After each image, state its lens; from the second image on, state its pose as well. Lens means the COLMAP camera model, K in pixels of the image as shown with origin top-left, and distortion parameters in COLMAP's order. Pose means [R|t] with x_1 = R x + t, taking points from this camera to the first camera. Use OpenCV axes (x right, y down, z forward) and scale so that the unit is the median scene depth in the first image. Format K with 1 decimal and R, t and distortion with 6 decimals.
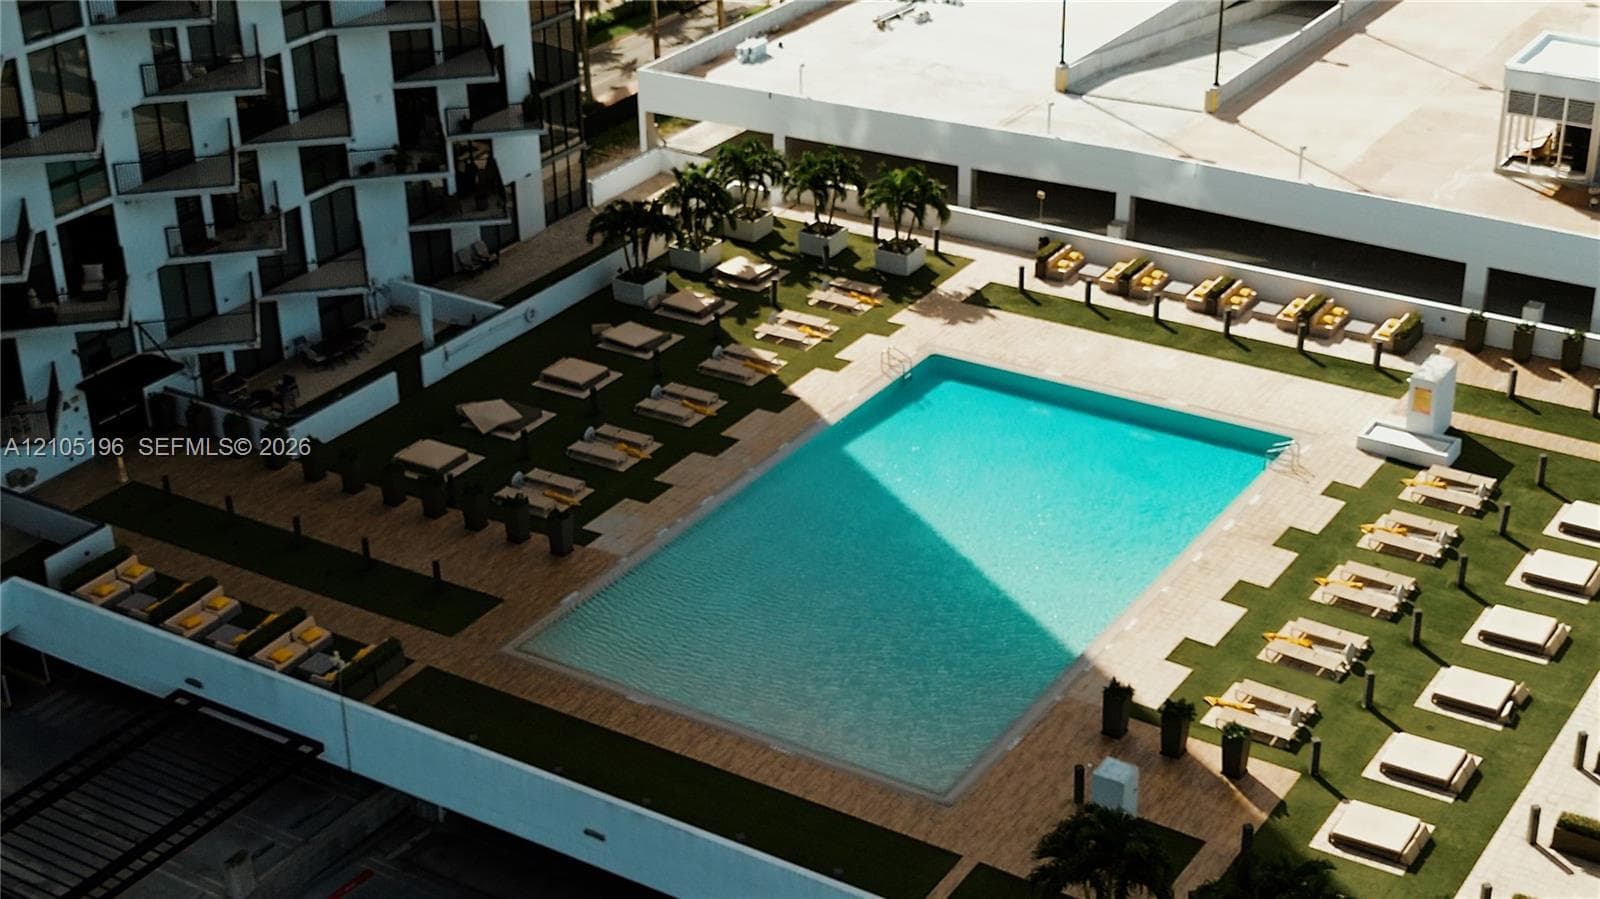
lens RADIAL K [[2305.7, 0, 794.2], [0, 2305.7, 442.6], [0, 0, 1]] dist [0.040671, 0.000000]
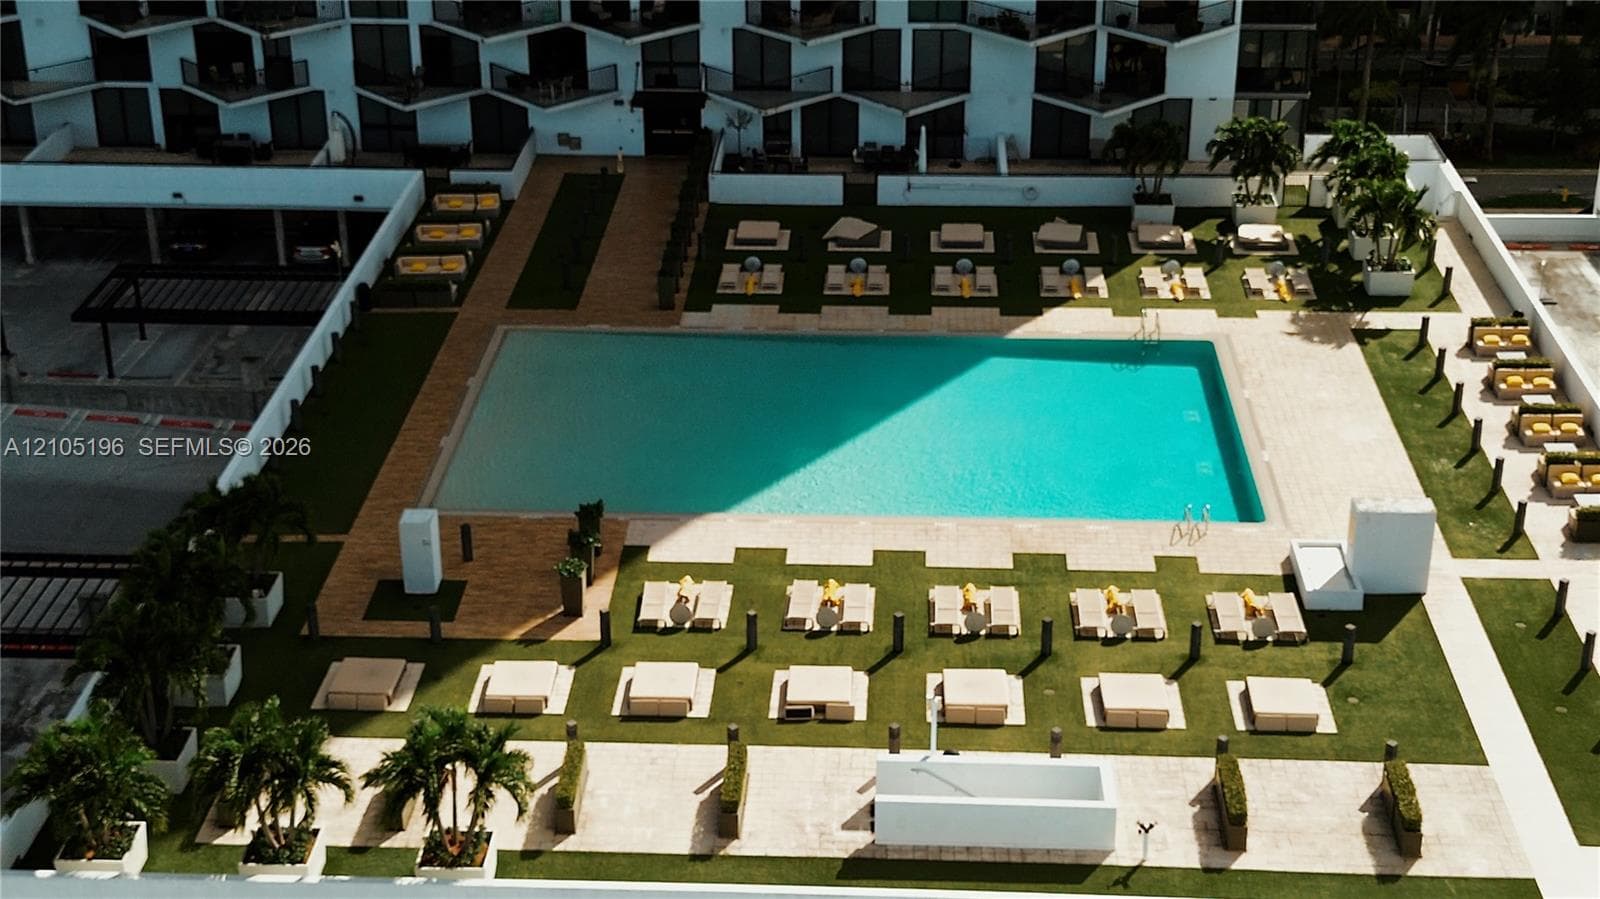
lens RADIAL K [[2305.7, 0, 793.2], [0, 2305.7, 457.6], [0, 0, 1]] dist [0.040671, 0.000000]
pose [[0.503035, 0.380147, -0.776172, 0.765457], [-0.391984, 0.900742, 0.187114, -0.111744], [0.770262, 0.210122, 0.602117, 0.347150]]
